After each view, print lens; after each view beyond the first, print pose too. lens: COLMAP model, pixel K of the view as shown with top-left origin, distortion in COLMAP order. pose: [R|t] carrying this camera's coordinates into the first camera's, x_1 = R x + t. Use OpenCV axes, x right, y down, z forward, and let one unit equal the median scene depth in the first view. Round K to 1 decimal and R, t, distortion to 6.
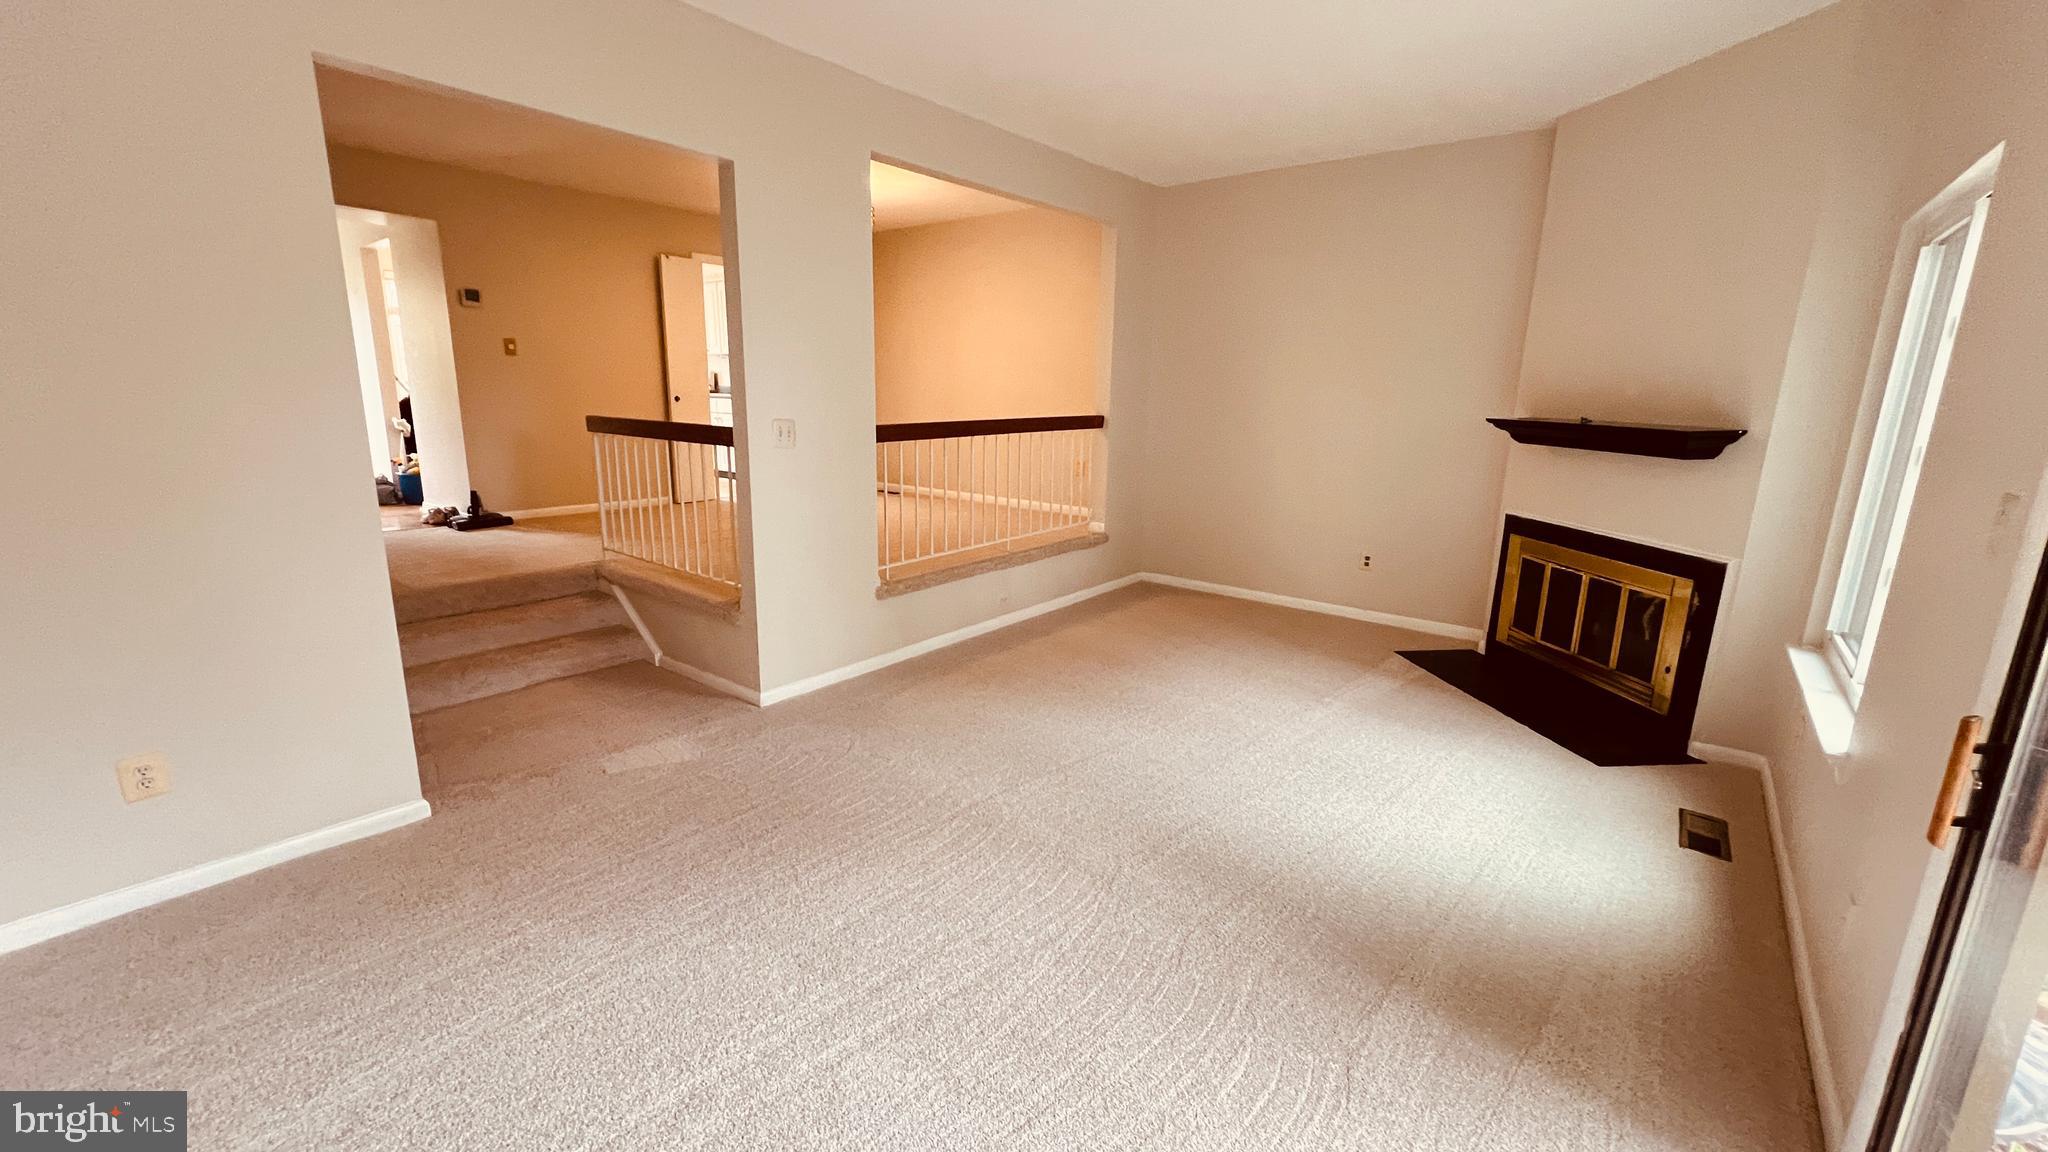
lens RADIAL K [[817.2, 0, 1014.1], [0, 817.2, 577.3], [0, 0, 1]] dist [0.004312, -0.000687]
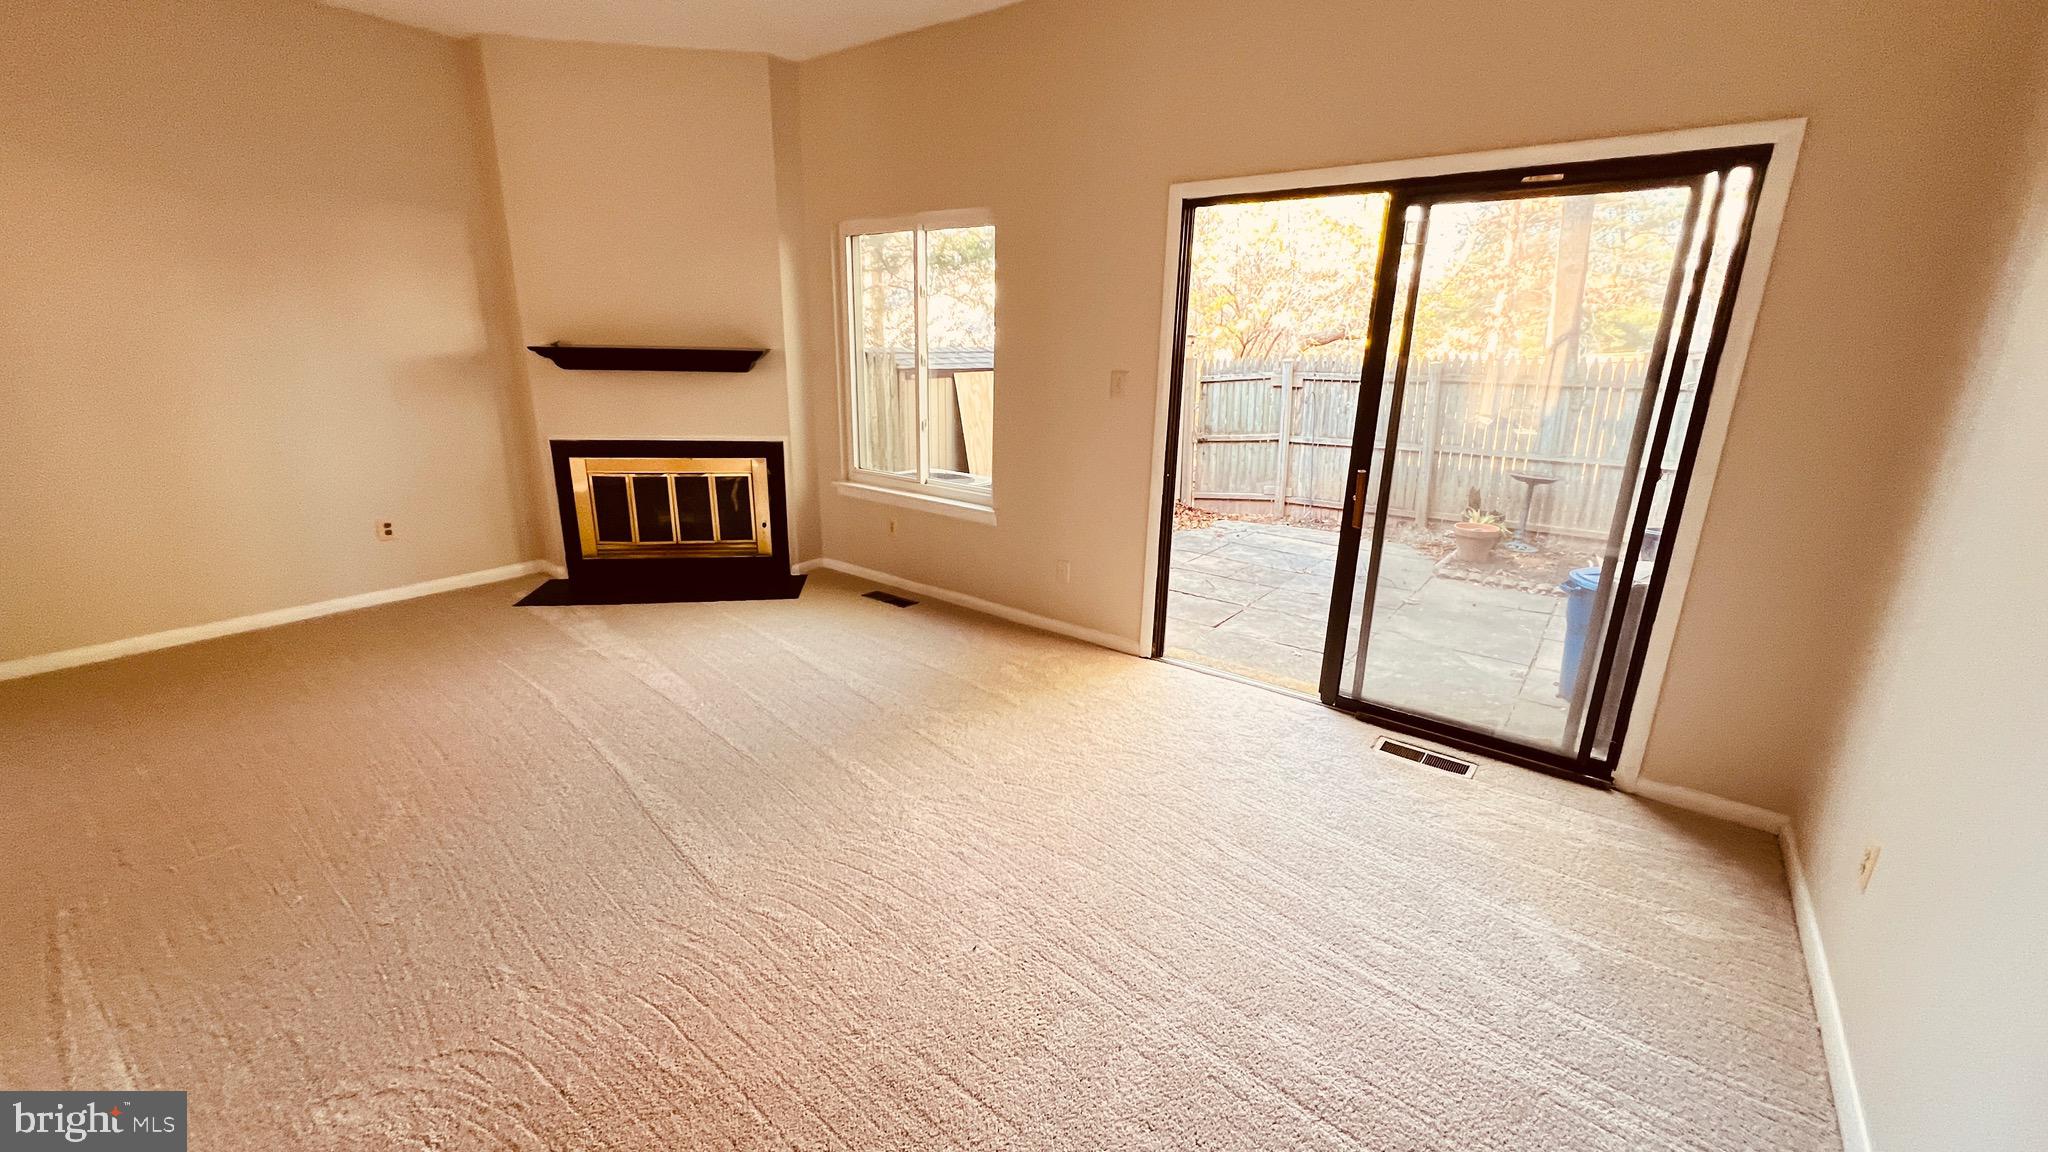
lens RADIAL K [[817.2, 0, 1018.6], [0, 817.2, 572.2], [0, 0, 1]] dist [0.004312, -0.000687]
pose [[-0.026964, -0.300471, 0.953410, -0.487881], [0.208653, 0.931057, 0.299328, -0.119434], [-0.977618, 0.207003, 0.037589, 0.466243]]
